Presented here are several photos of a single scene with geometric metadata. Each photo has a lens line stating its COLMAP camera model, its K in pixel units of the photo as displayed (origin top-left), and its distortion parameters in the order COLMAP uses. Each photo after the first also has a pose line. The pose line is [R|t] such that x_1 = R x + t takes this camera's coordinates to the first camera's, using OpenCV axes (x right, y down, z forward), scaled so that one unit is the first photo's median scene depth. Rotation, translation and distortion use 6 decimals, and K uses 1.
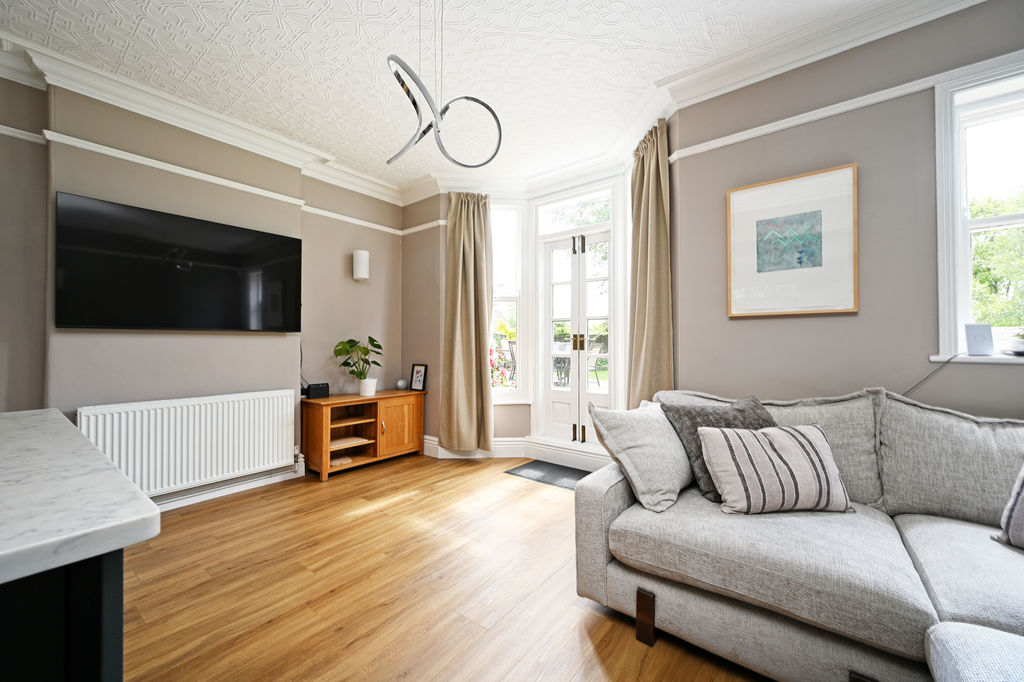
lens RADIAL K [[401.4, 0, 511.7], [0, 401.4, 338.6], [0, 0, 1]] dist [0.000505, -0.000831]
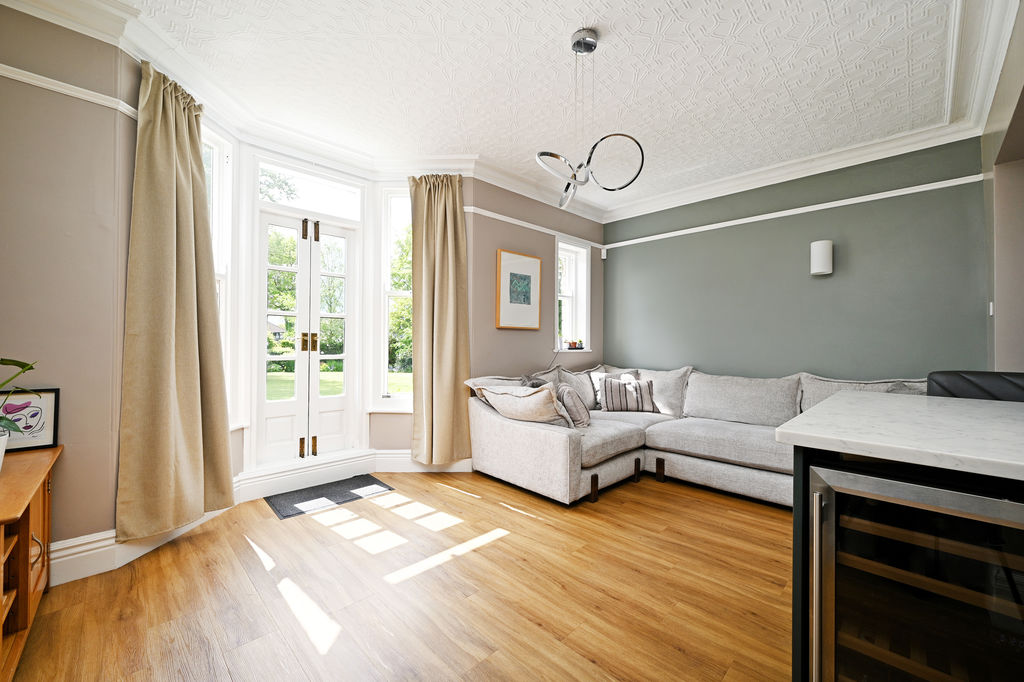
lens RADIAL K [[401.4, 0, 510.1], [0, 401.4, 339.3], [0, 0, 1]] dist [0.000505, -0.000831]
pose [[0.136814, 0.011230, 0.990533, -0.878743], [-0.017992, 0.999799, -0.008850, 0.004438], [-0.990433, -0.016611, 0.136989, 0.623587]]
